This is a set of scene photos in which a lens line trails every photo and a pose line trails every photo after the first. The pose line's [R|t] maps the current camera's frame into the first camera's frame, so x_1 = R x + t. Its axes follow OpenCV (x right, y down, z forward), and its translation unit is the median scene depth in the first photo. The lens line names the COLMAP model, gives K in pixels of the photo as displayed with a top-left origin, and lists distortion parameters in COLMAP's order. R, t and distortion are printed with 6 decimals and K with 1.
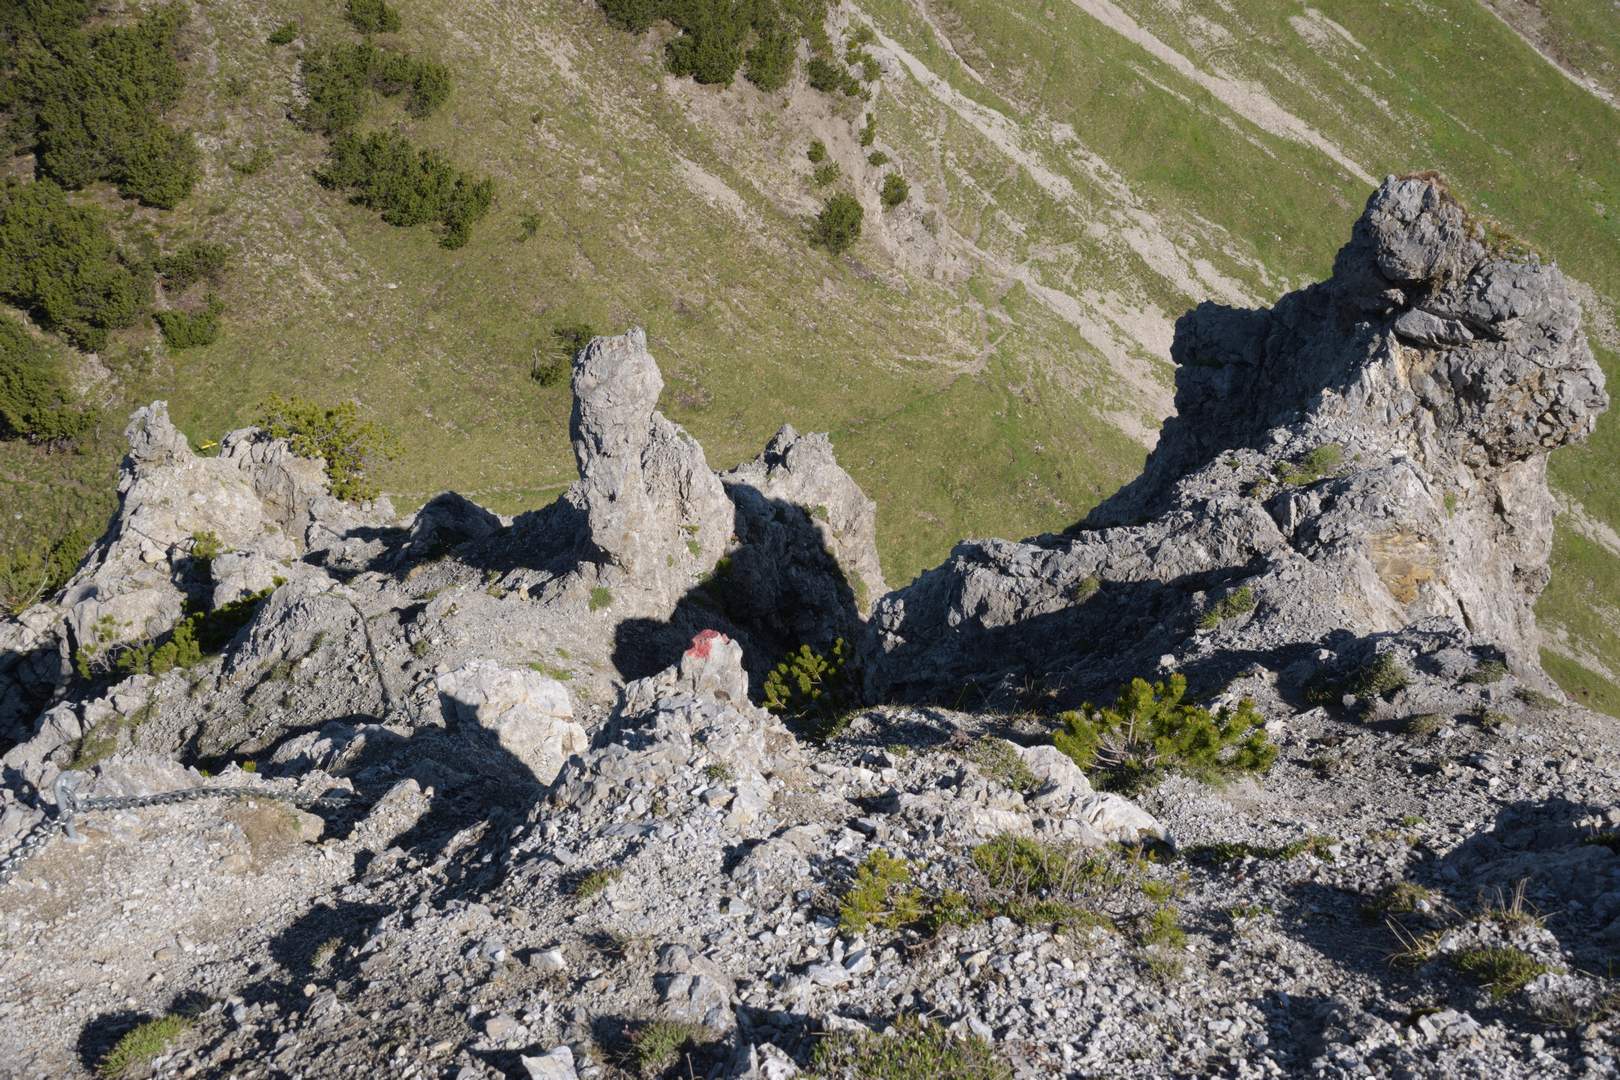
lens RADIAL K [[2051.8, 0, 810.0], [0, 2051.8, 540.0], [0, 0, 1]] dist [0.046892, 0.634864]
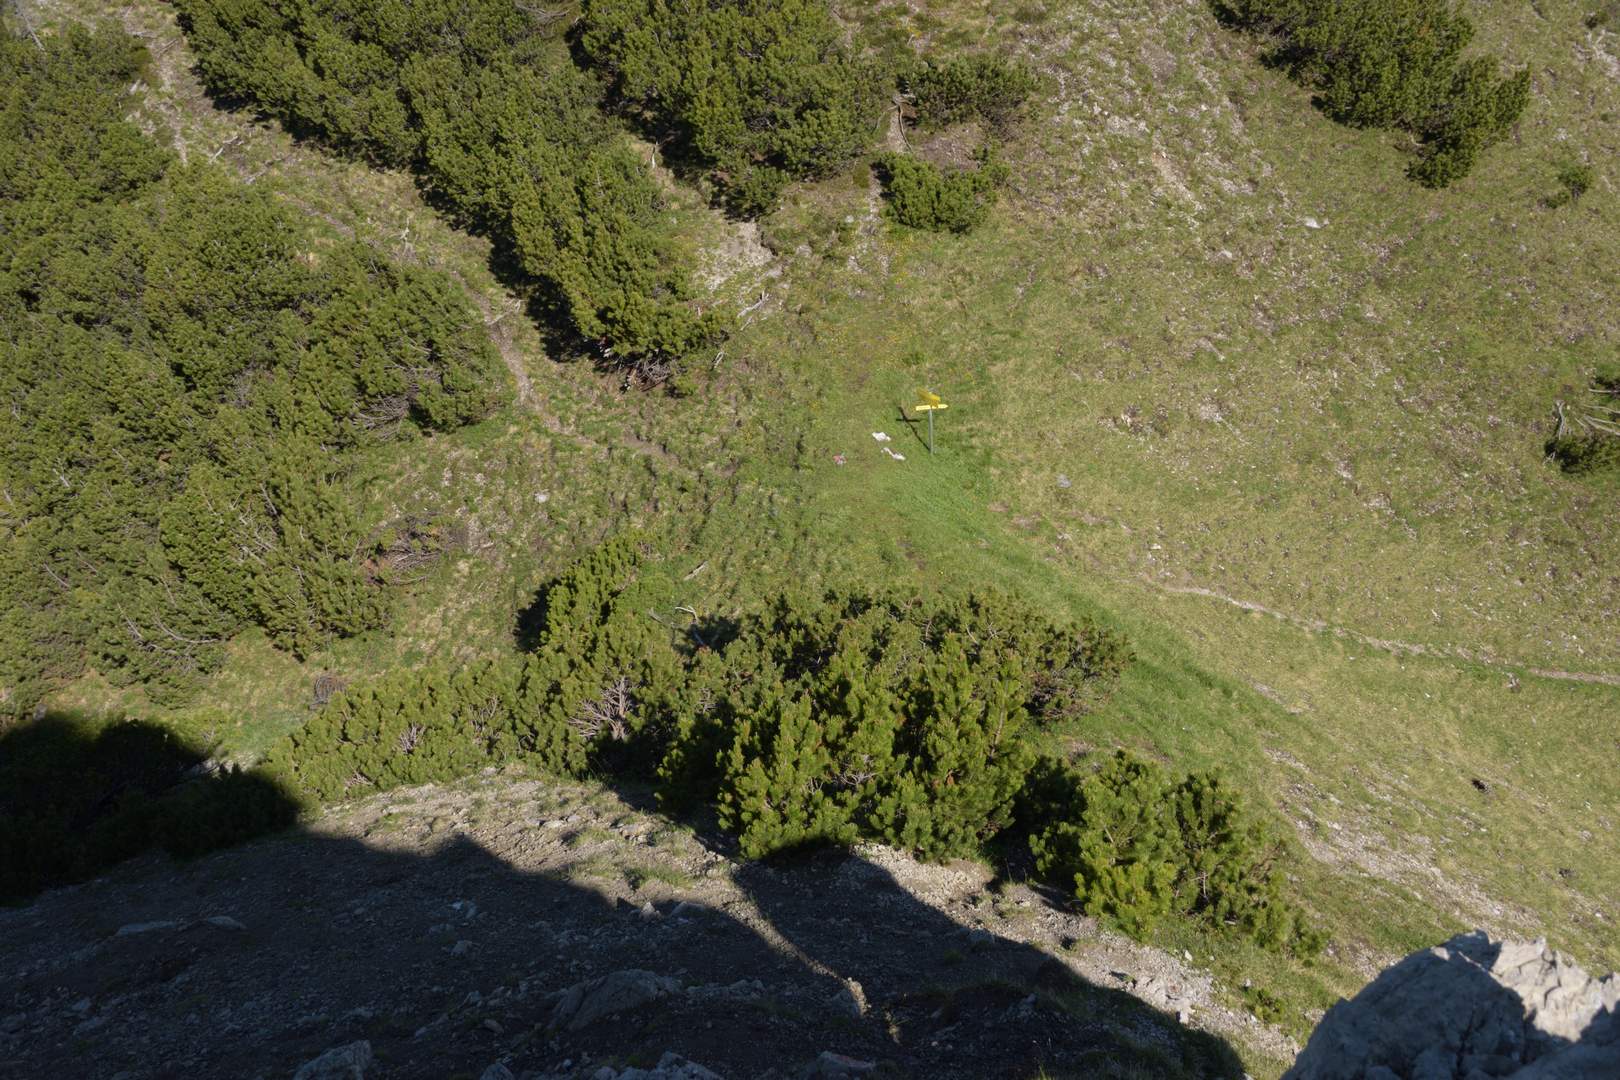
lens RADIAL K [[1706.4, 0, 810.0], [0, 1706.4, 540.0], [0, 0, 1]] dist [-0.090822, 0.506570]
pose [[0.937857, 0.194865, -0.287146, -0.187634], [-0.232489, 0.967128, -0.103019, 0.025014], [0.257632, 0.163375, 0.952331, 0.596229]]
